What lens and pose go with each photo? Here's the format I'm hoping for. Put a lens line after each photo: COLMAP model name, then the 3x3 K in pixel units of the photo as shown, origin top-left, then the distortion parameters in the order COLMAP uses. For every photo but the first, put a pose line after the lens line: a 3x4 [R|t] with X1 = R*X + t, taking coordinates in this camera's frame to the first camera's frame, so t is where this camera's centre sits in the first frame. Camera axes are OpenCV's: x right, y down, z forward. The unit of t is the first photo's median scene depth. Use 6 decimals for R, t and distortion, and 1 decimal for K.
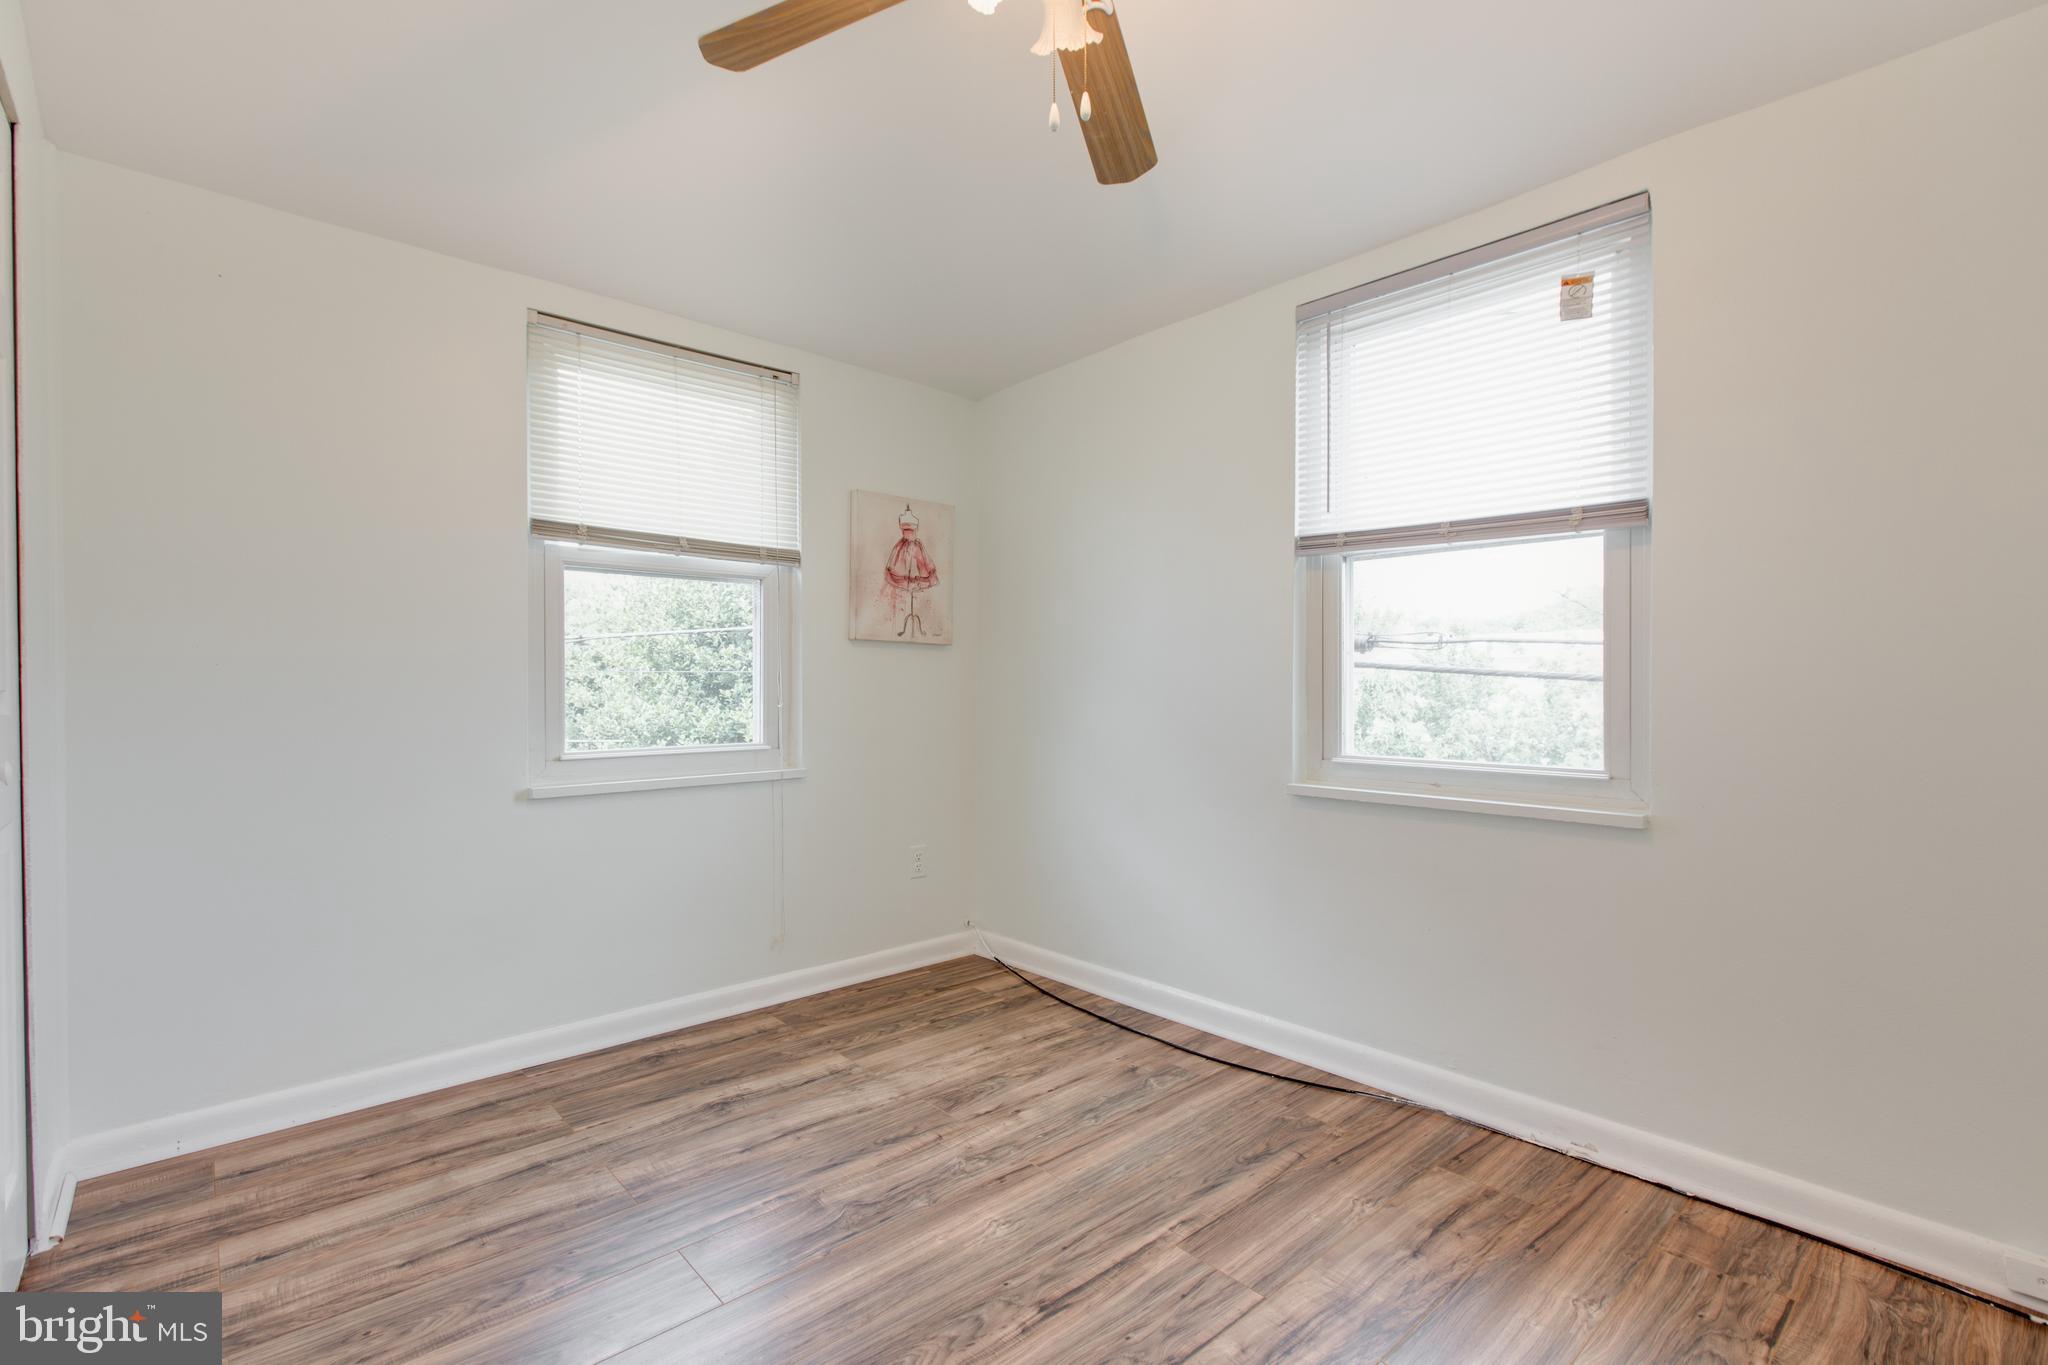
lens RADIAL K [[910.7, 0, 1024.0], [0, 910.7, 682.5], [0, 0, 1]] dist [0.000553, -0.000468]
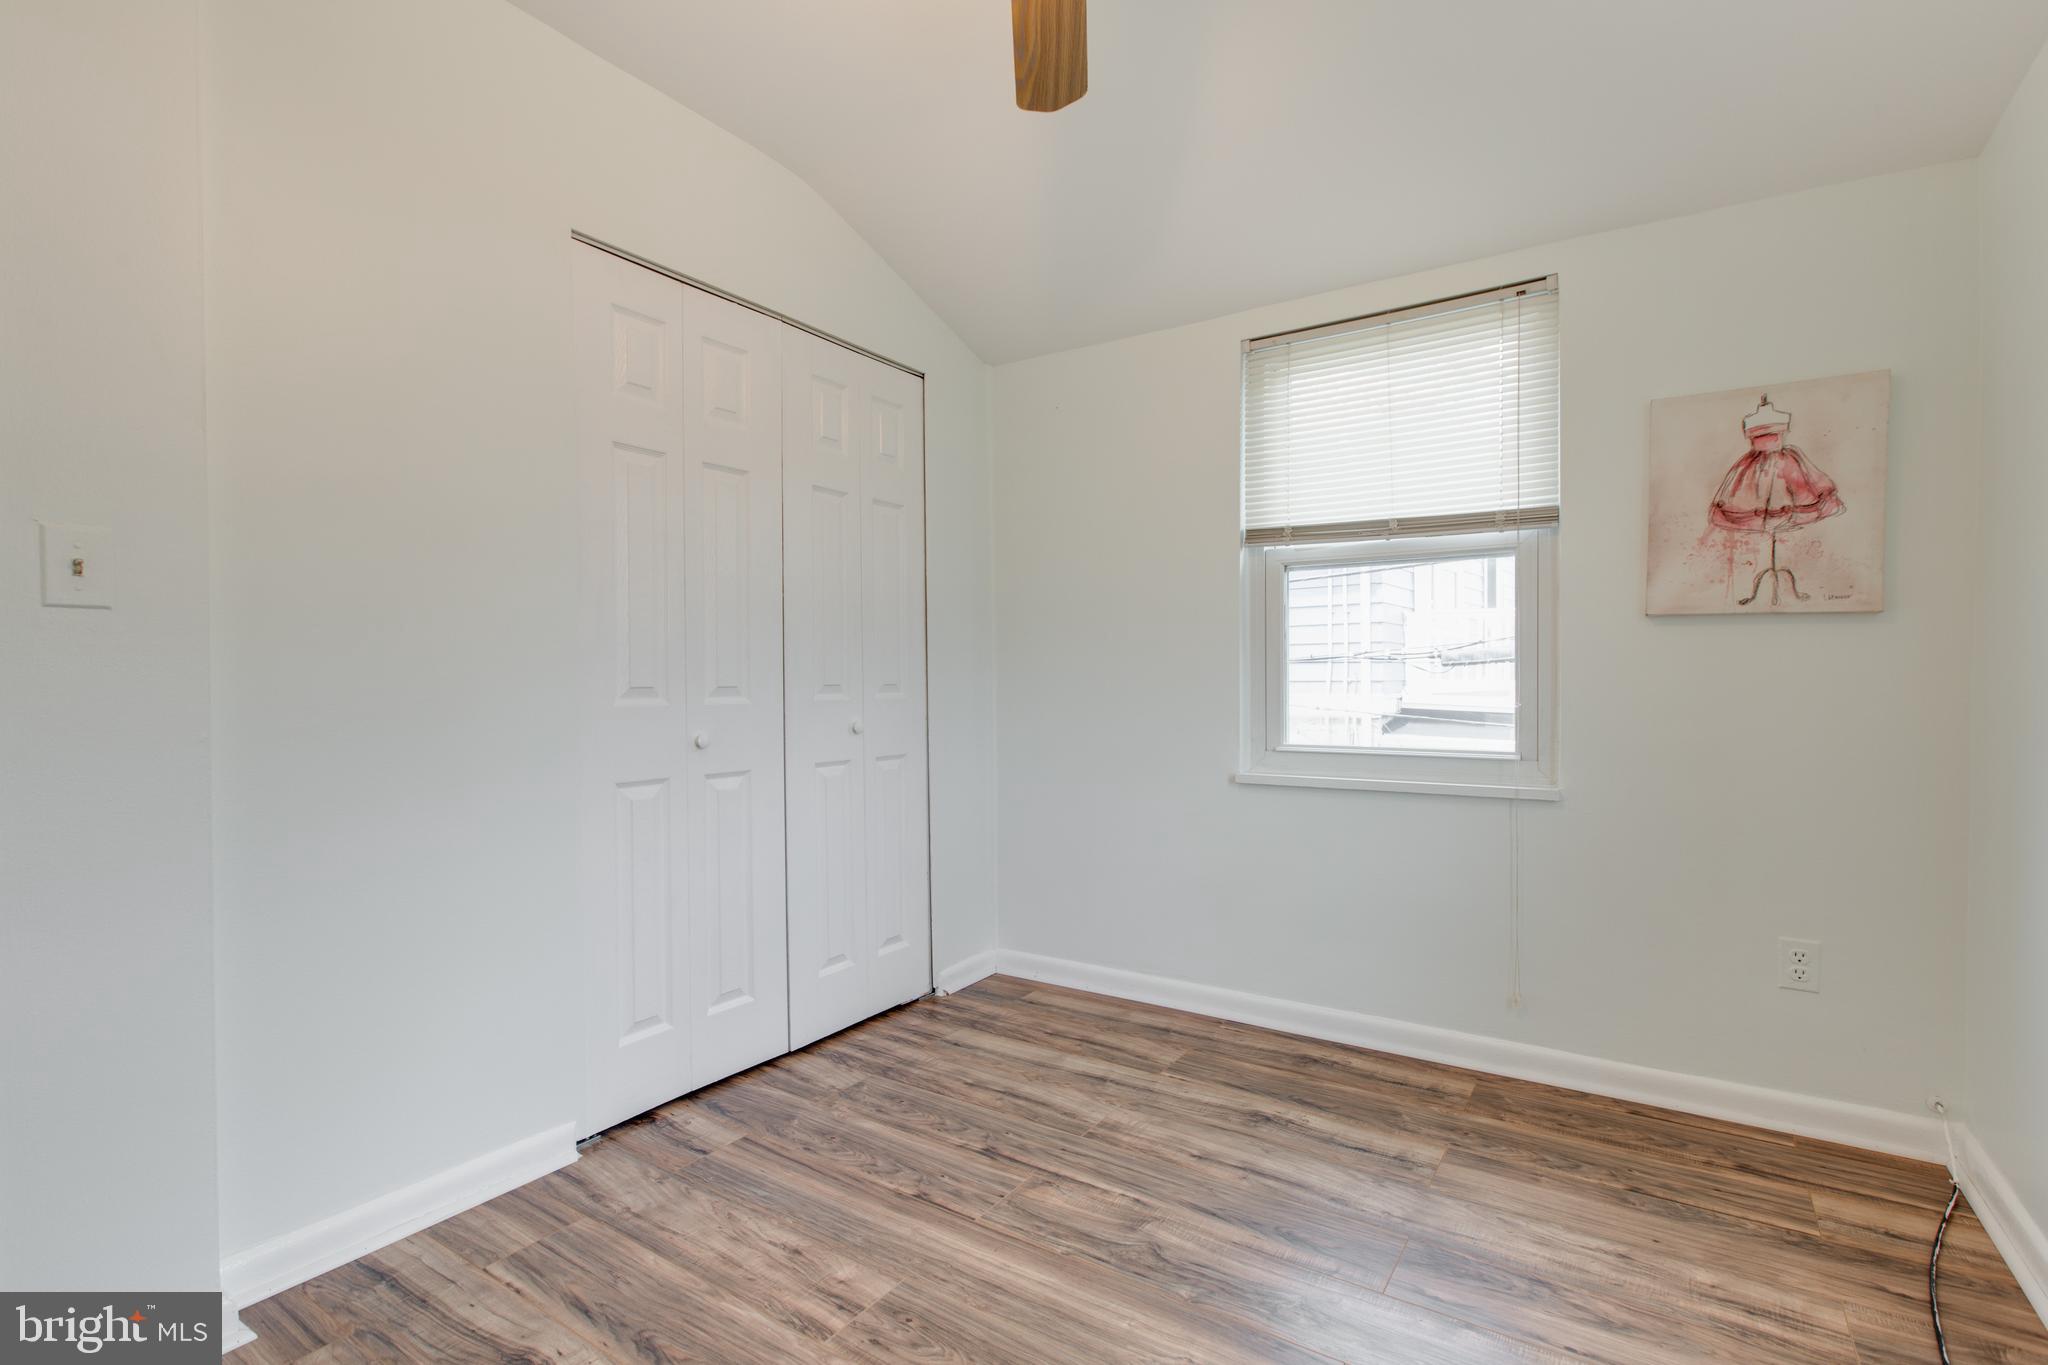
lens RADIAL K [[923.1, 0, 1019.5], [0, 923.1, 686.3], [0, 0, 1]] dist [0.003375, -0.000382]
pose [[0.272391, 0.008870, -0.962146, 0.455472], [0.004559, 0.999934, 0.010509, -0.003176], [0.962176, -0.007249, 0.272333, 0.419791]]
